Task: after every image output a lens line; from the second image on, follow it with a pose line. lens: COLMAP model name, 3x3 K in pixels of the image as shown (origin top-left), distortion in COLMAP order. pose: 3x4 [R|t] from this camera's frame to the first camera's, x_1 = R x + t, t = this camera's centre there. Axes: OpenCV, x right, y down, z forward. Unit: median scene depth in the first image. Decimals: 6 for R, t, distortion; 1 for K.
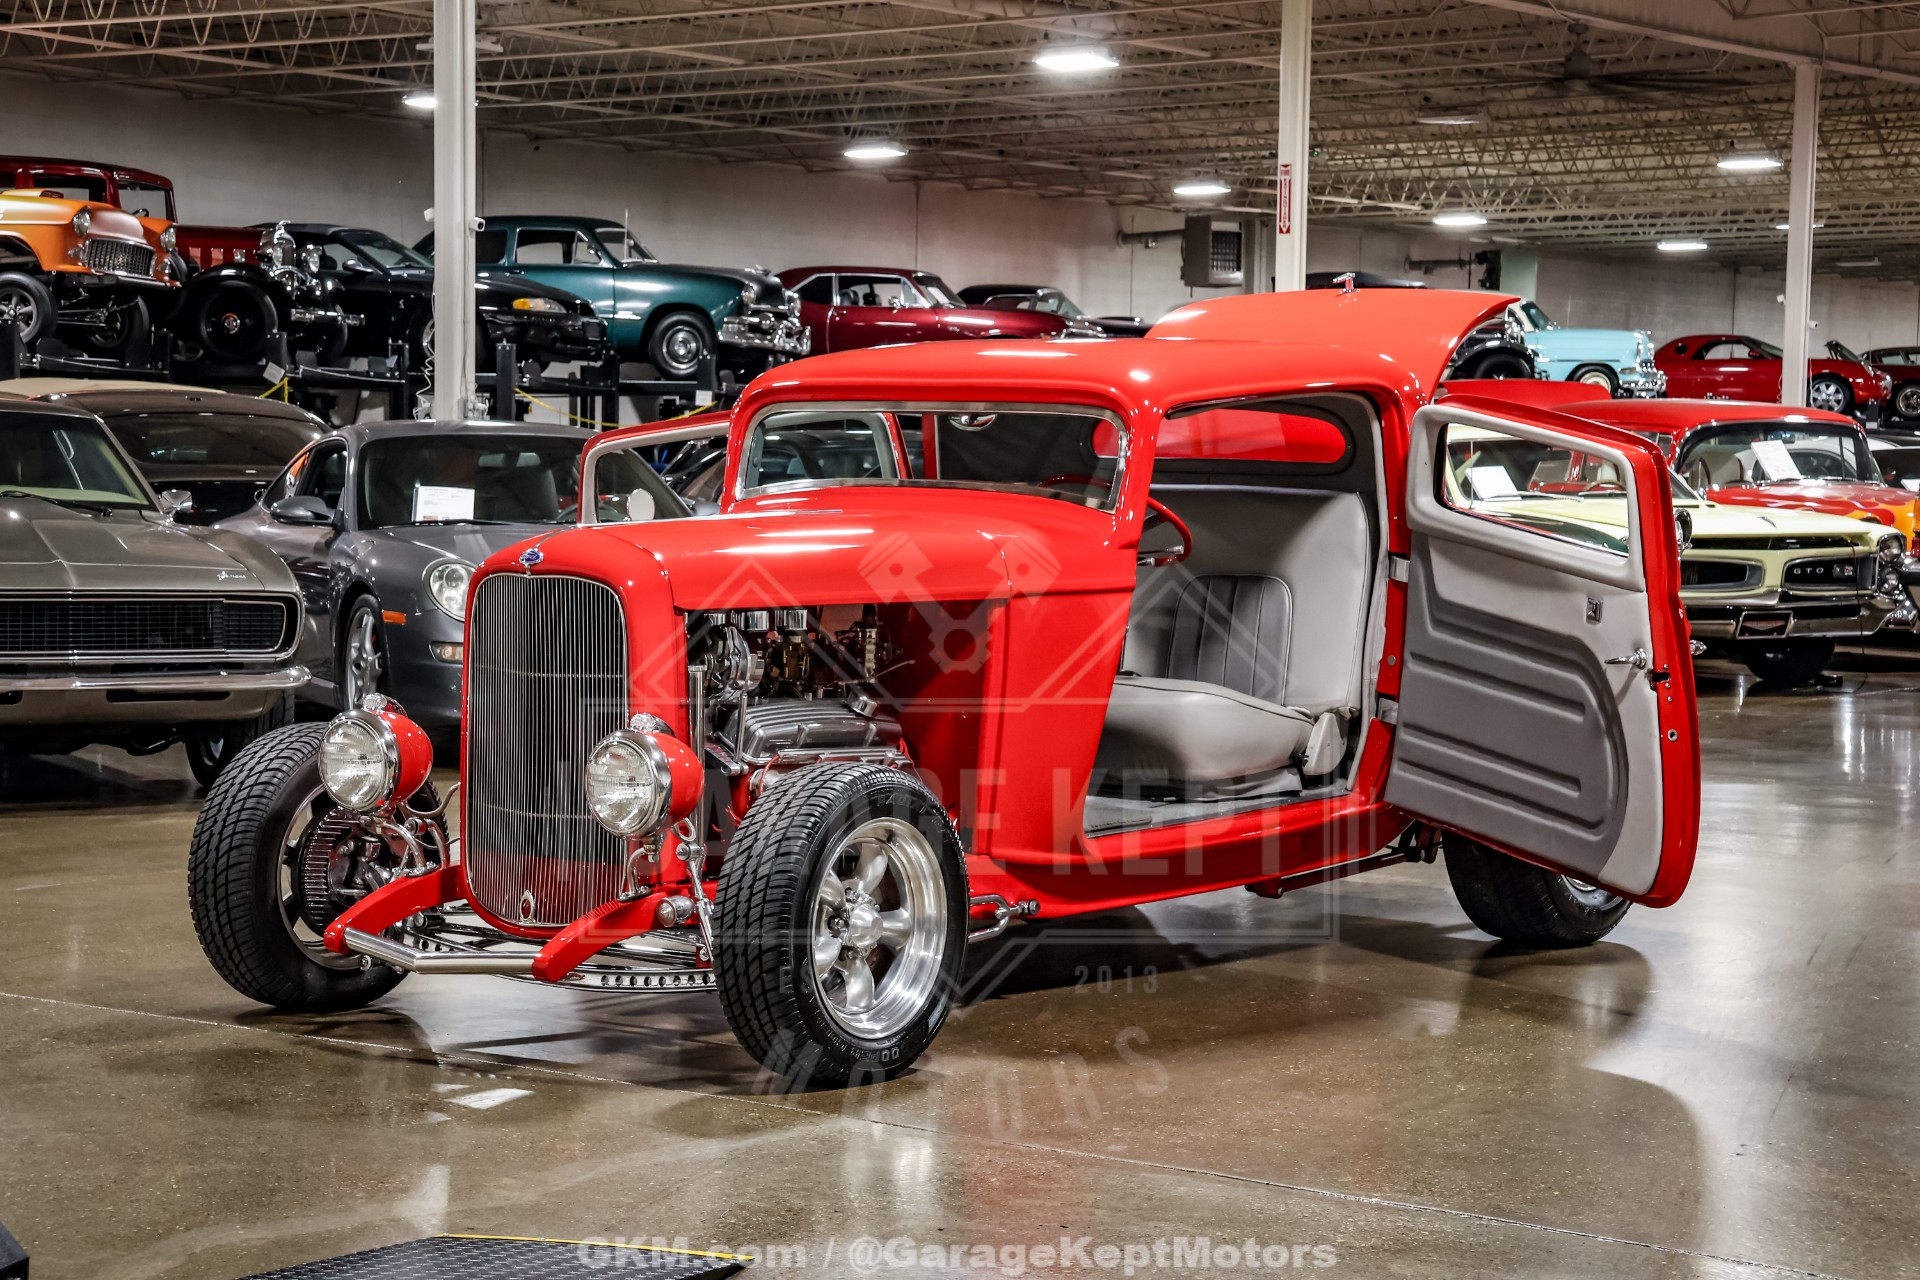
lens RADIAL K [[3457.0, 0, 968.2], [0, 3457.0, 633.3], [0, 0, 1]] dist [0.214945, 0.184249]
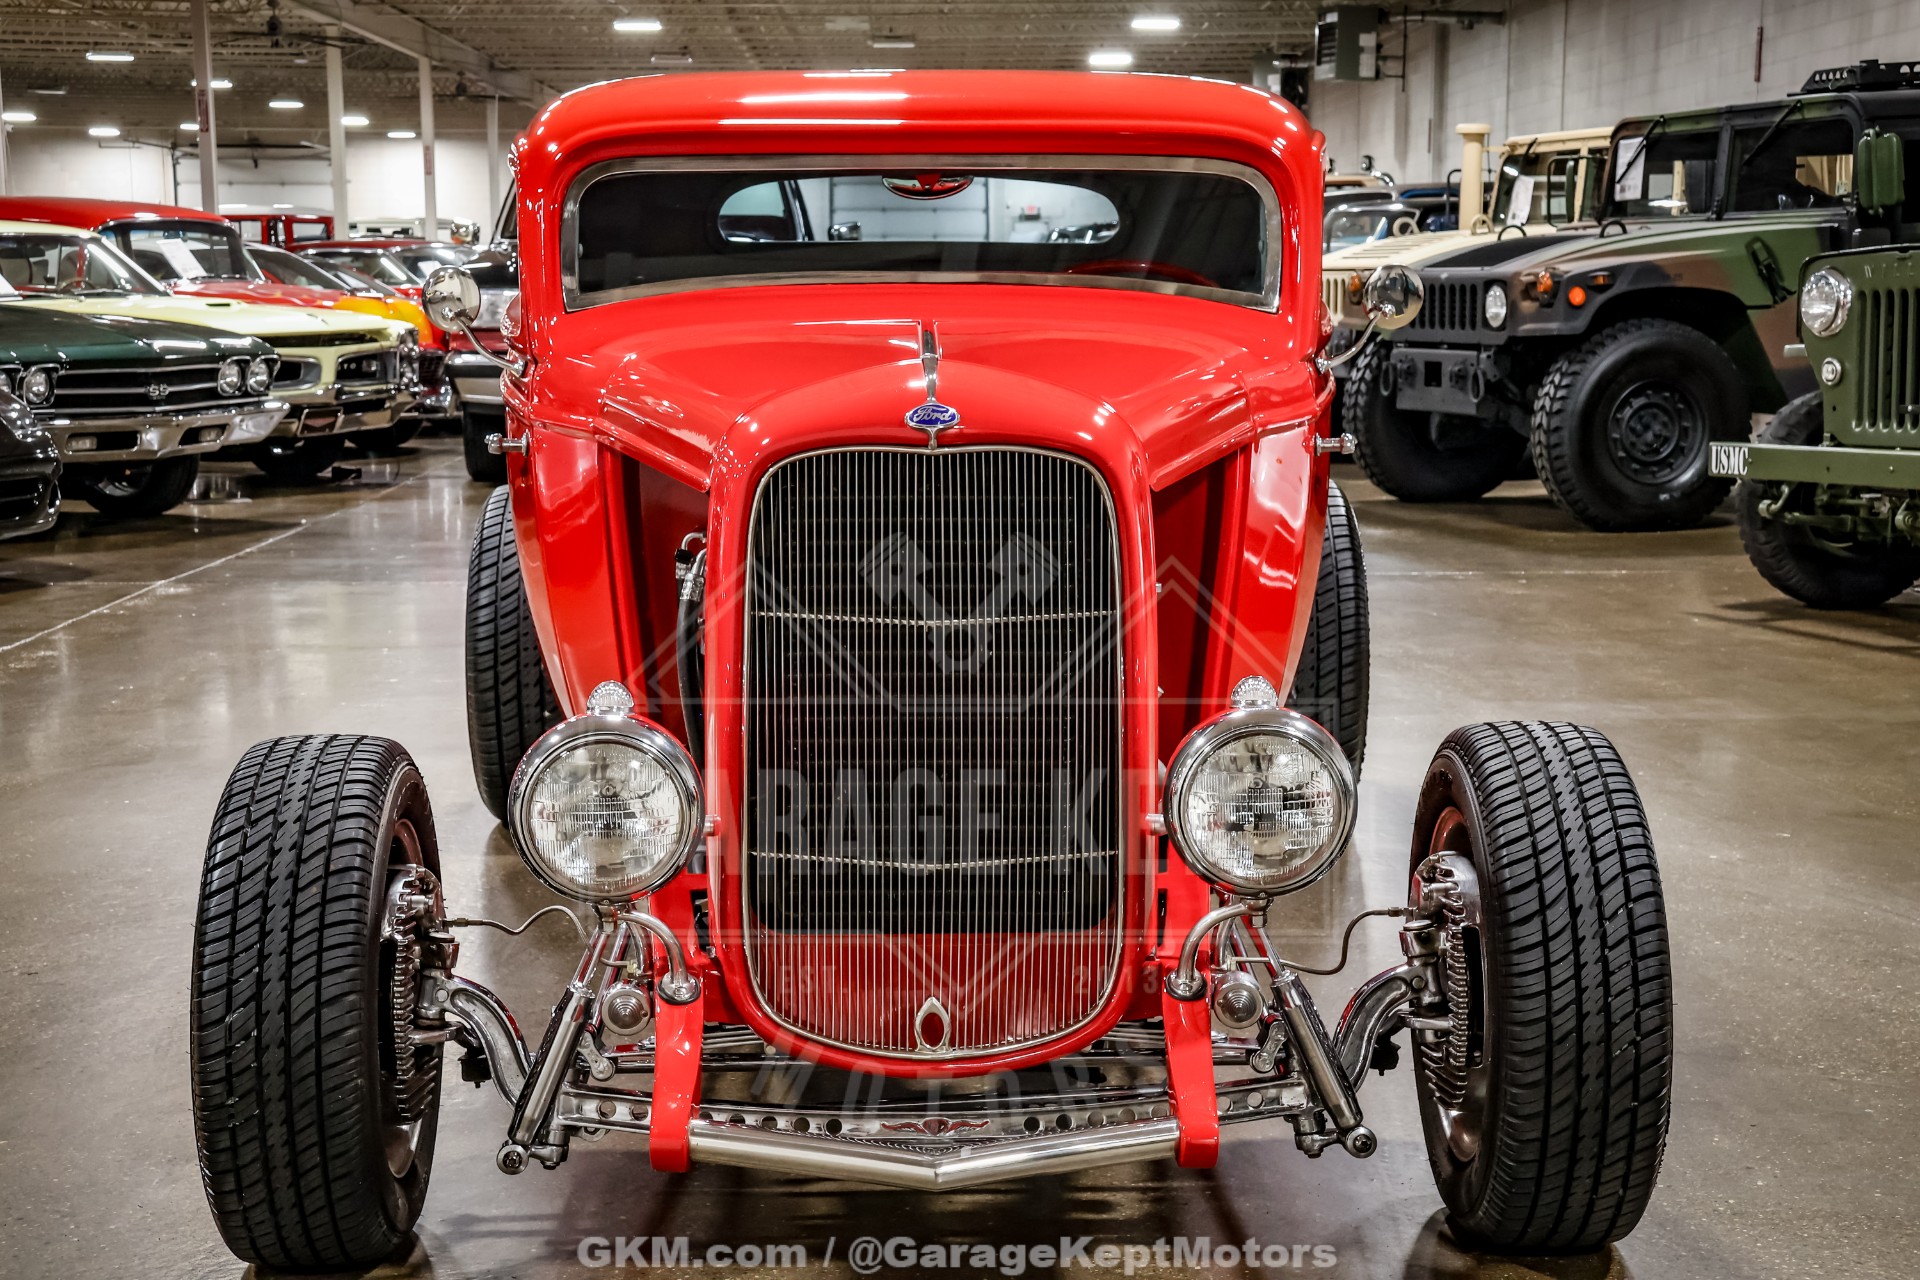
lens RADIAL K [[2890.3, 0, 956.5], [0, 2890.3, 643.3], [0, 0, 1]] dist [0.067848, 0.654717]
pose [[0.792142, -0.095331, 0.602846, -0.192726], [0.046990, 0.994321, 0.095491, -0.014036], [-0.608526, -0.047314, 0.792122, 0.295362]]
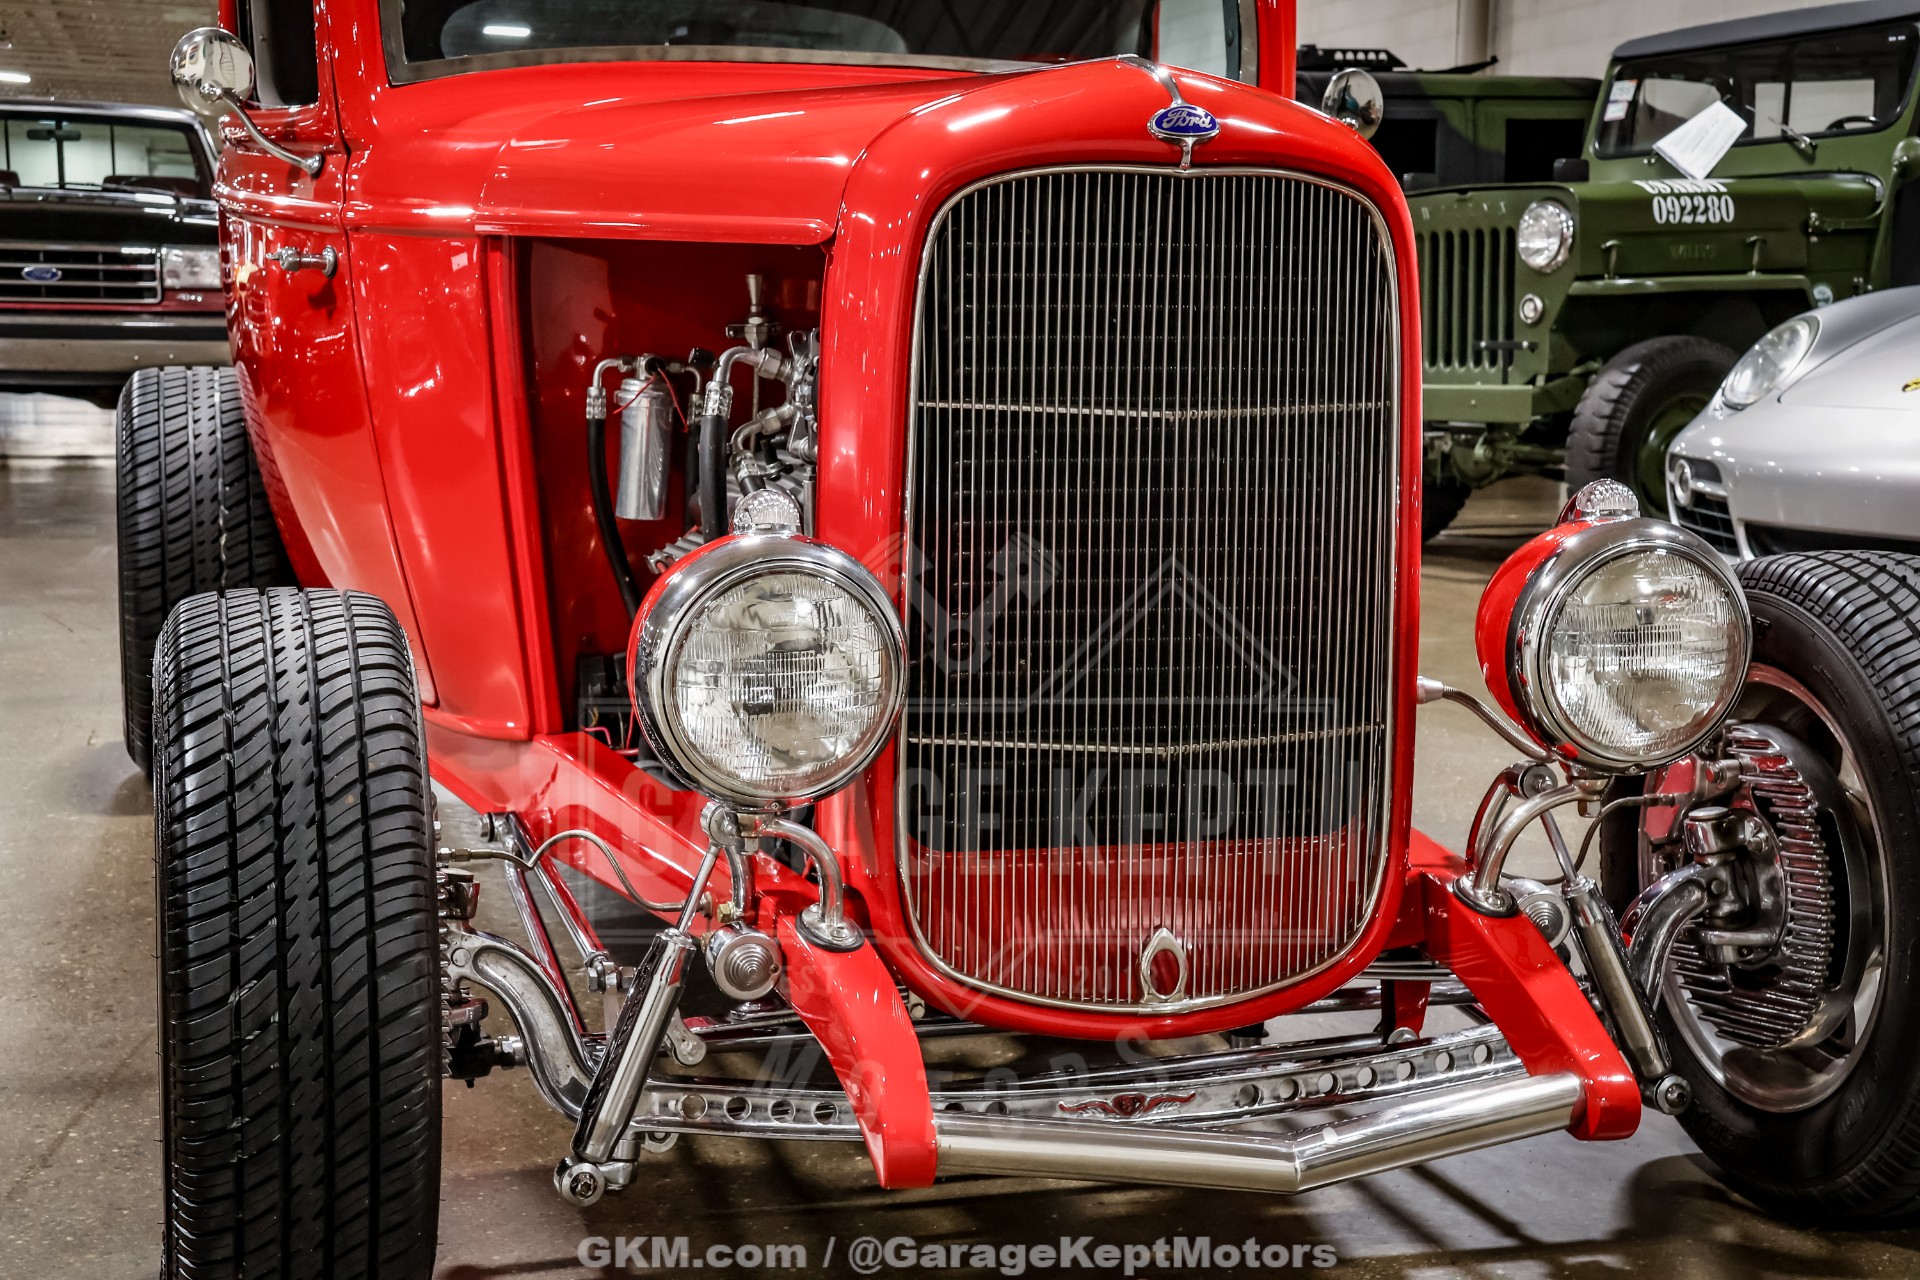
lens RADIAL K [[2747.0, 0, 961.8], [0, 2747.0, 636.2], [0, 0, 1]] dist [0.085716, 0.128620]
pose [[0.624284, -0.107251, 0.773801, -0.188091], [0.041162, 0.993671, 0.104518, 0.001404], [-0.780113, -0.033398, 0.624747, 0.385561]]
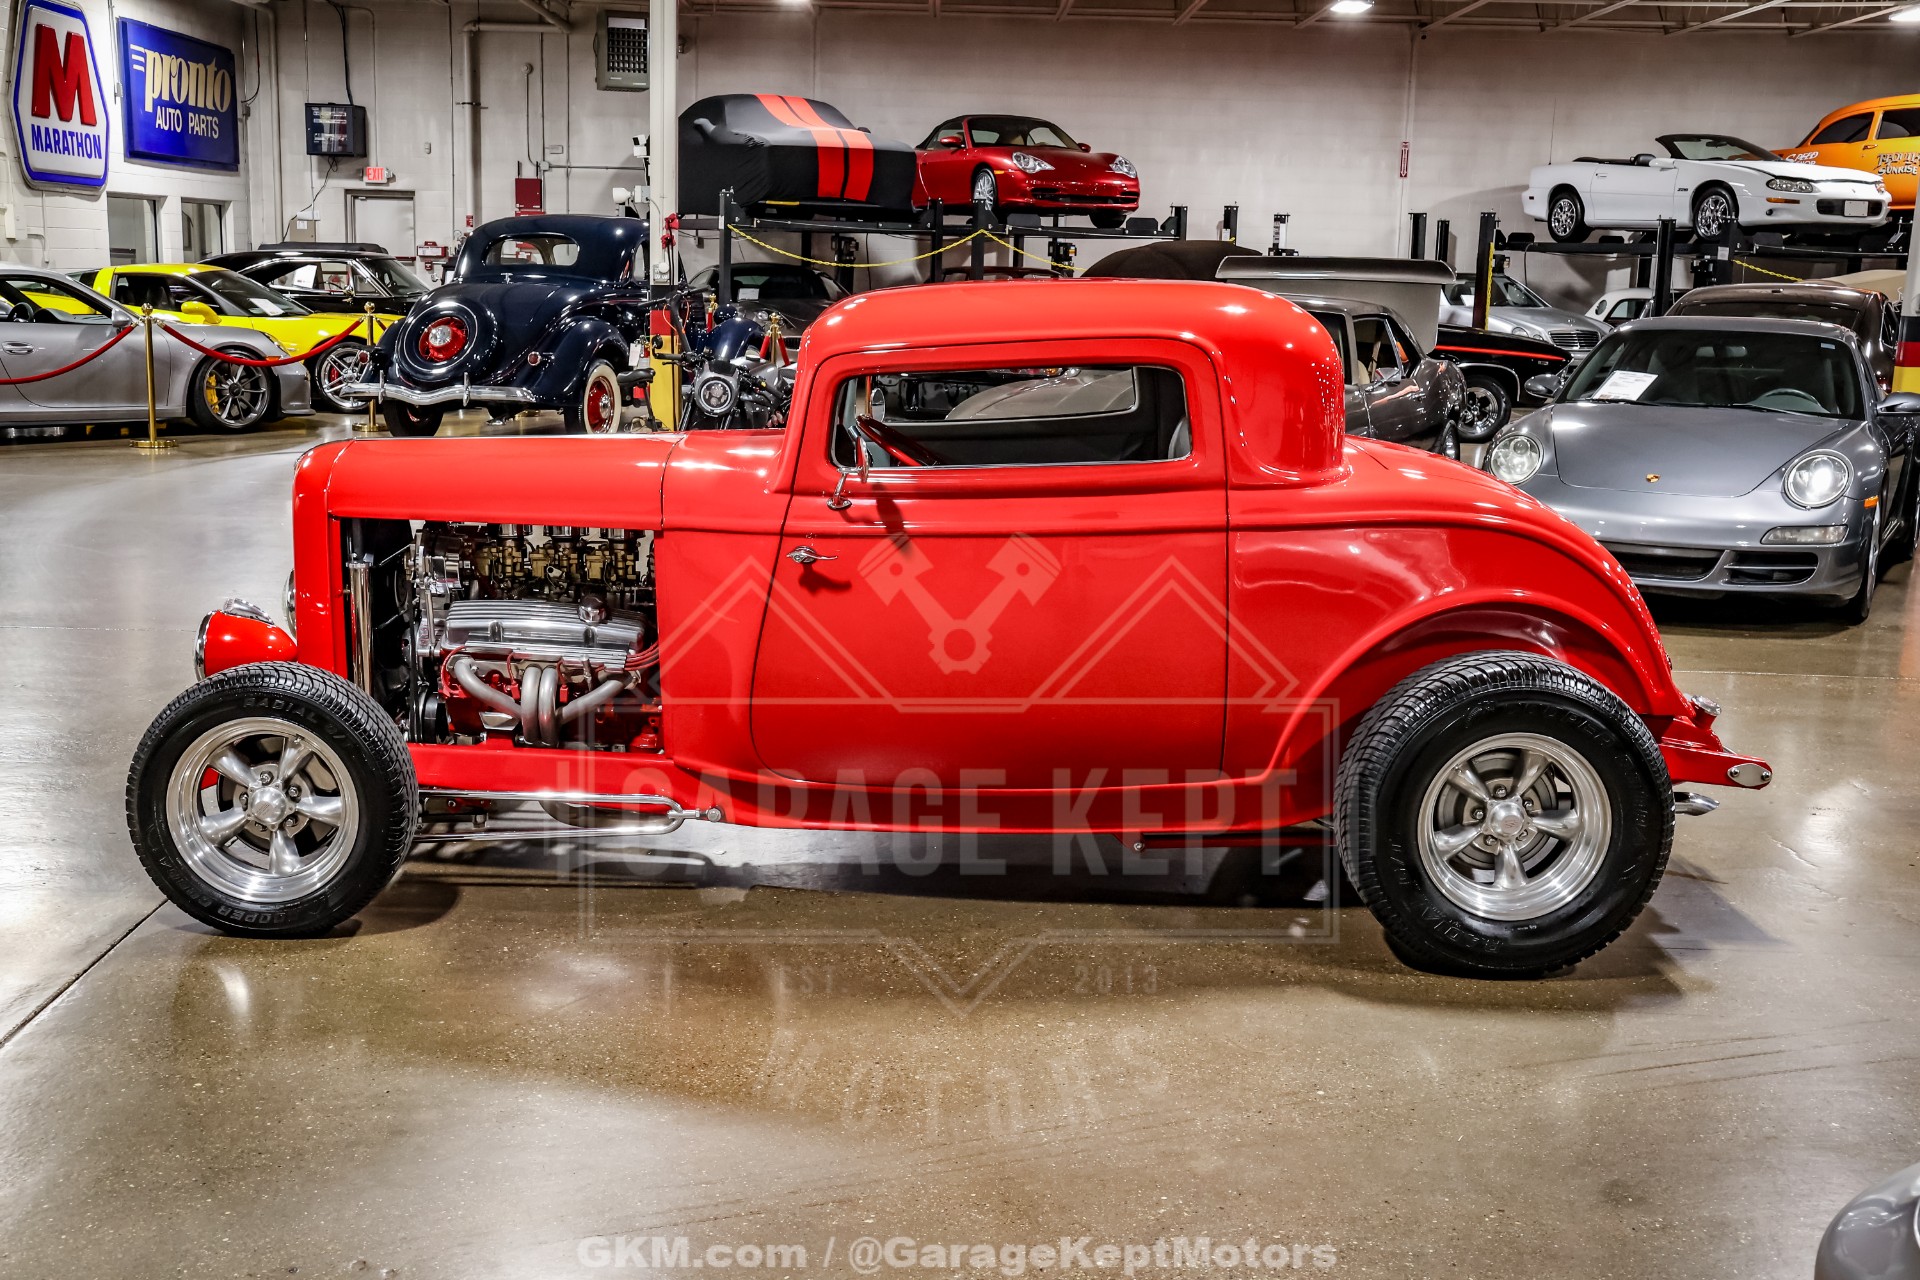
lens RADIAL K [[2066.8, 0, 969.1], [0, 2066.8, 639.3], [0, 0, 1]] dist [-0.051724, 0.314518]
pose [[0.623010, 0.145253, -0.768609, 0.288355], [-0.058713, 0.988519, 0.139221, -0.036320], [0.780007, -0.041609, 0.624386, 0.340102]]
